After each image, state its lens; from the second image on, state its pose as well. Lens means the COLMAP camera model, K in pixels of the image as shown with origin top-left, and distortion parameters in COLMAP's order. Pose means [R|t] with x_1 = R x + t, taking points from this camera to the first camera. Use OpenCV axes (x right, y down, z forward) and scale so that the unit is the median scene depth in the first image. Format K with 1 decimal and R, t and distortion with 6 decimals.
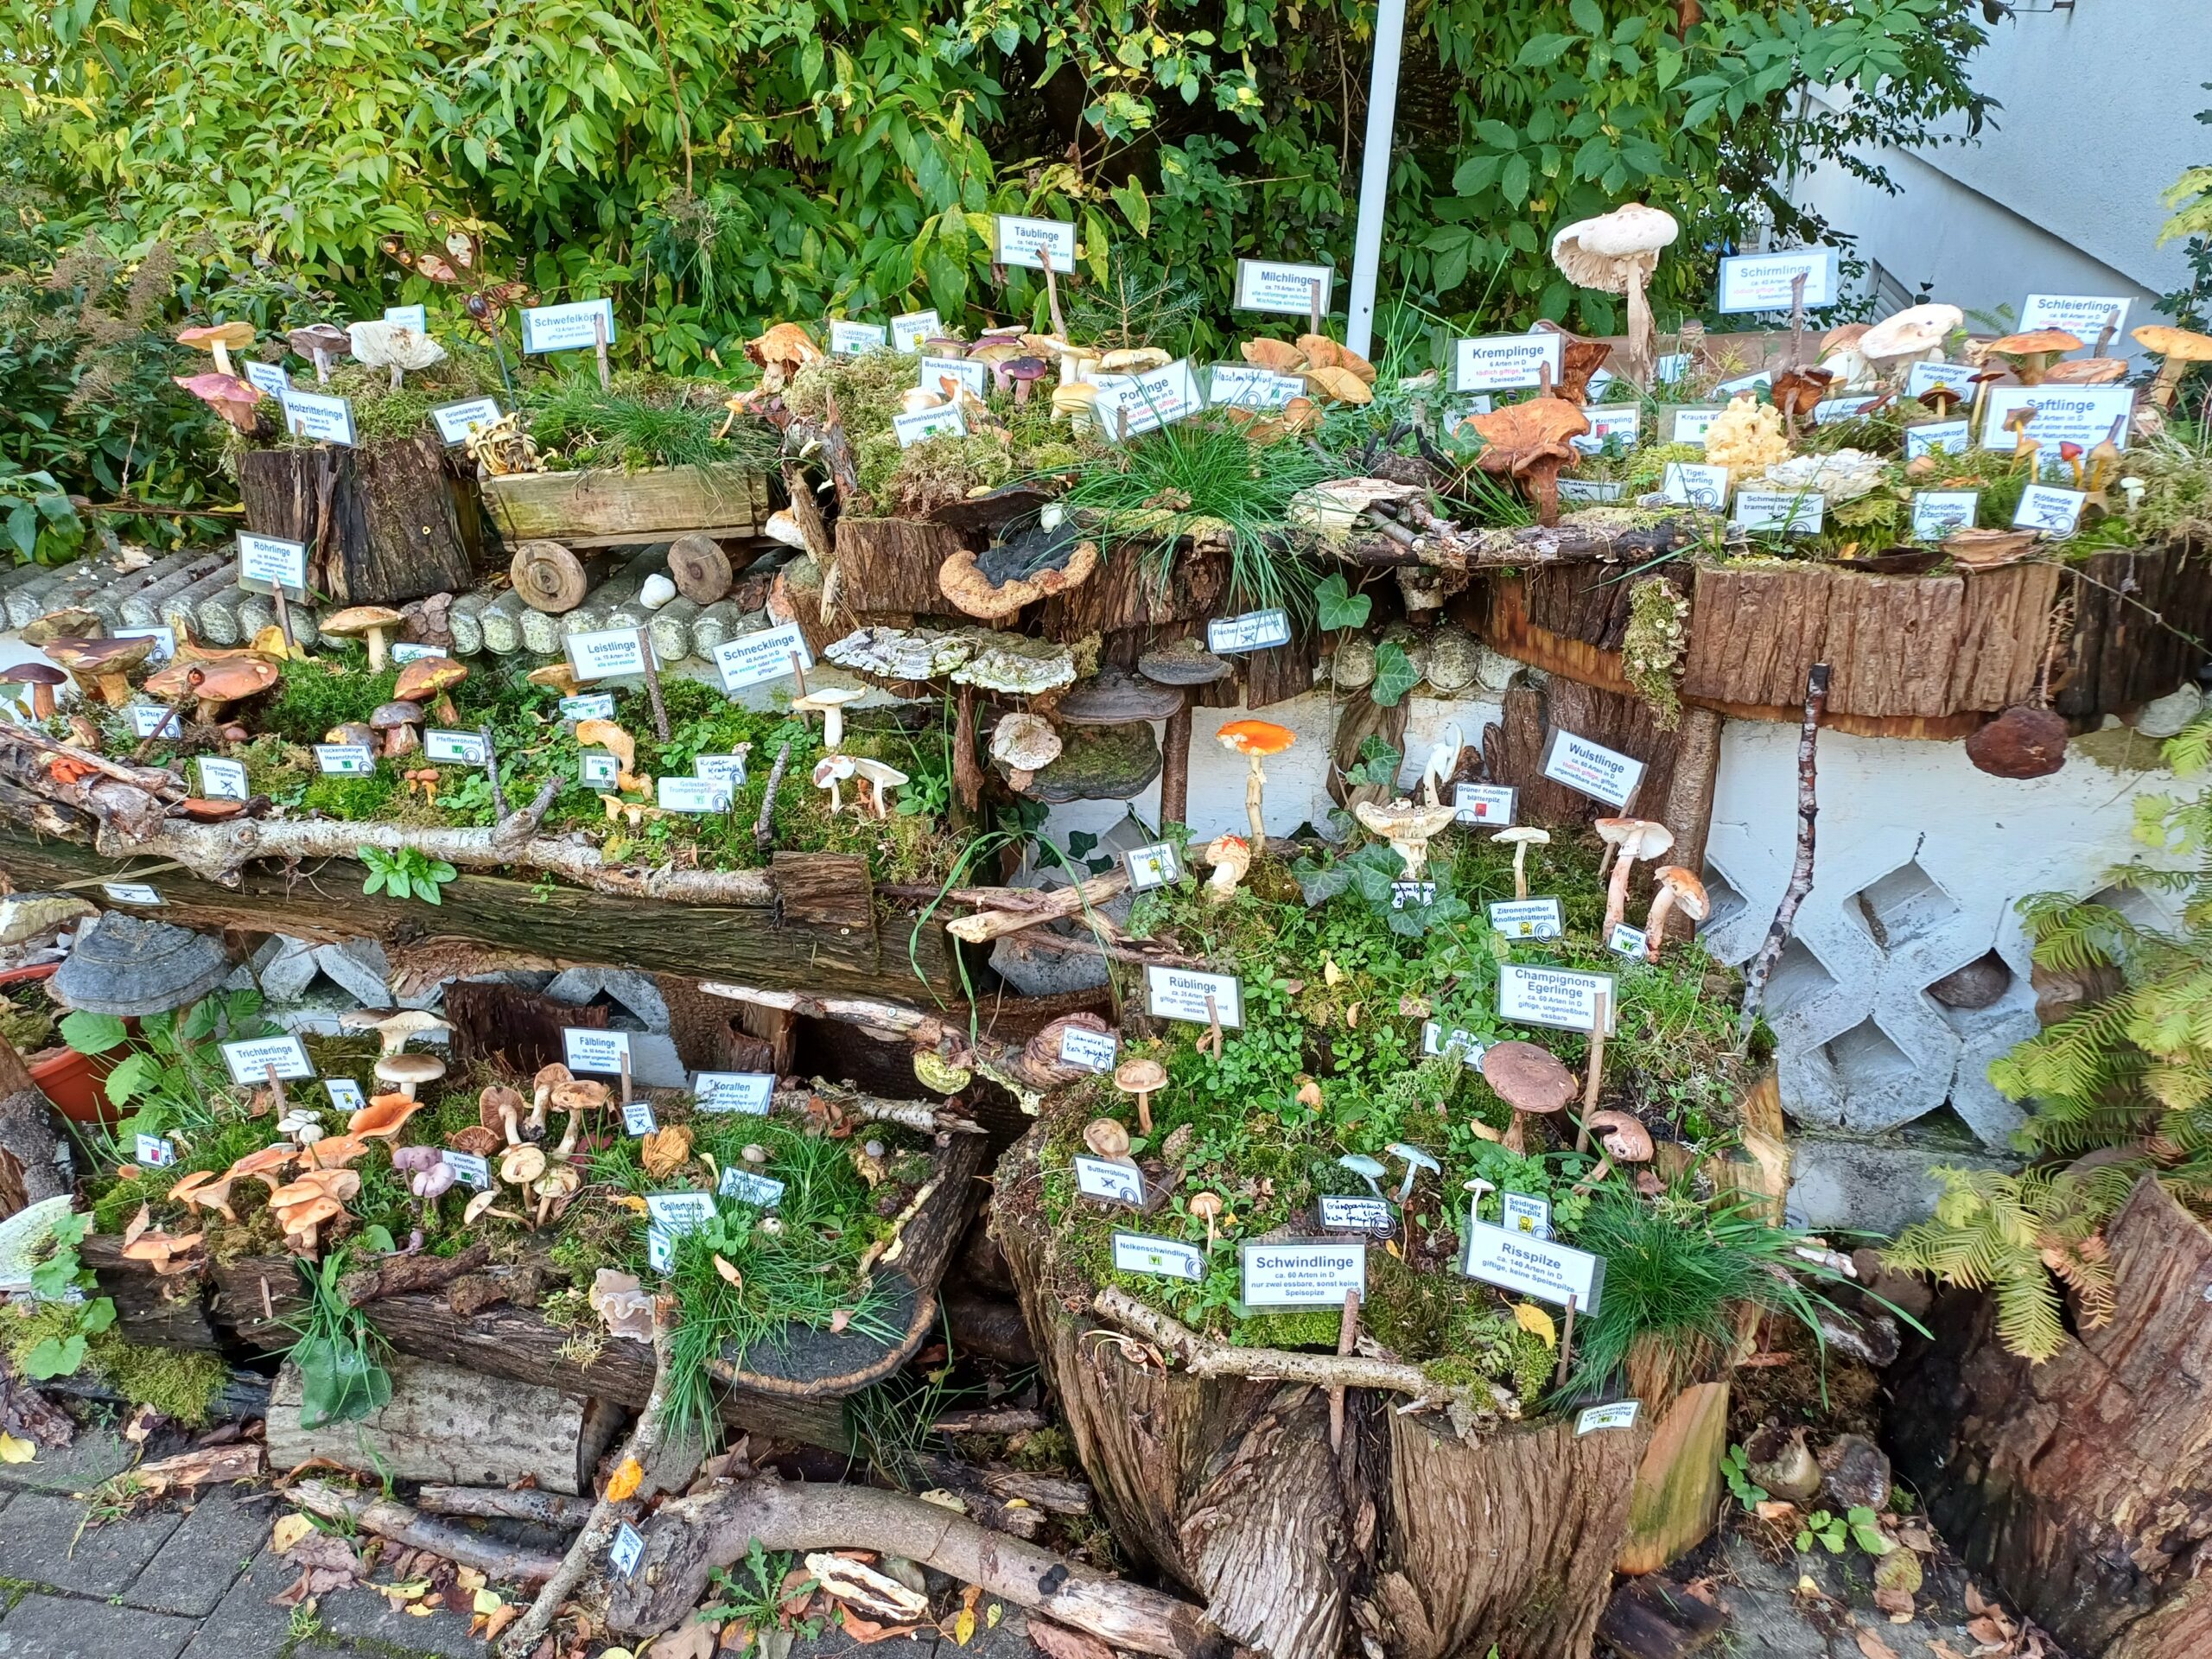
lens RADIAL K [[1556.7, 0, 1096.7], [0, 1556.7, 833.0], [0, 0, 1]] dist [0.048695, -0.024700]
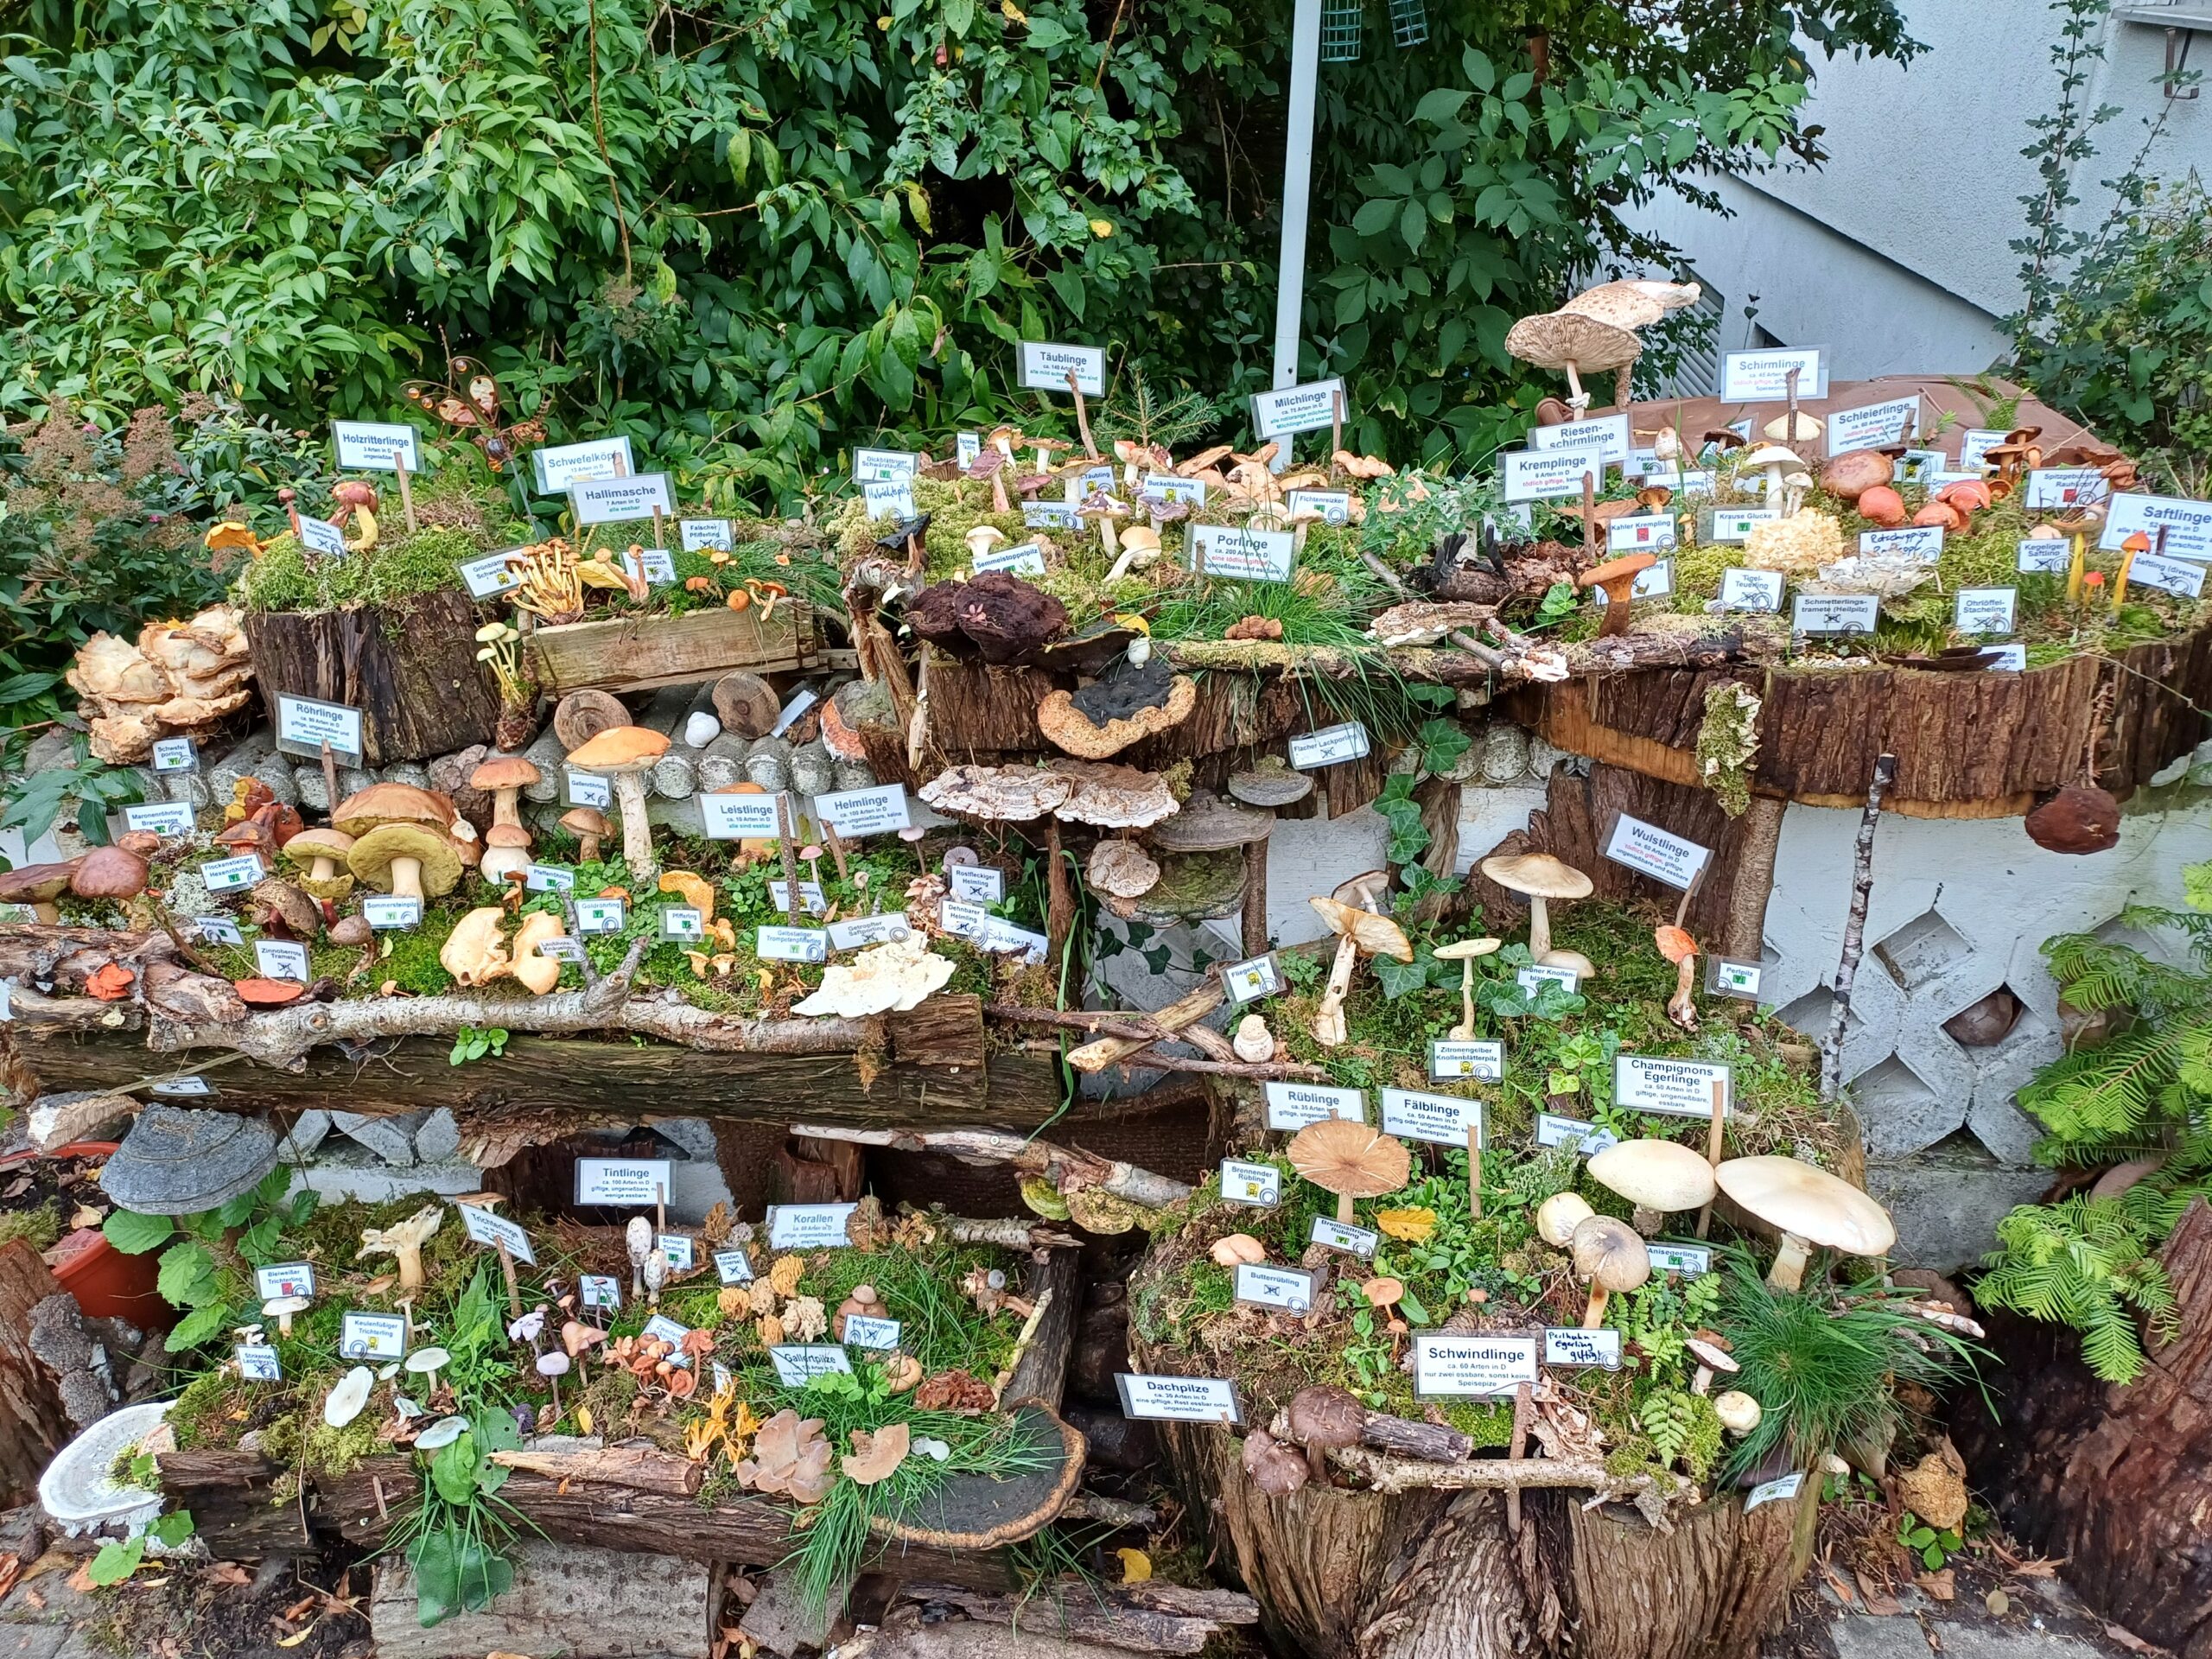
lens RADIAL K [[1556.7, 0, 1096.7], [0, 1556.7, 833.0], [0, 0, 1]] dist [0.048695, -0.024700]
pose [[0.992490, -0.073851, 0.097513, -0.157942], [0.074334, 0.997232, -0.001332, -0.081108], [-0.097144, 0.008571, 0.995233, -0.011898]]
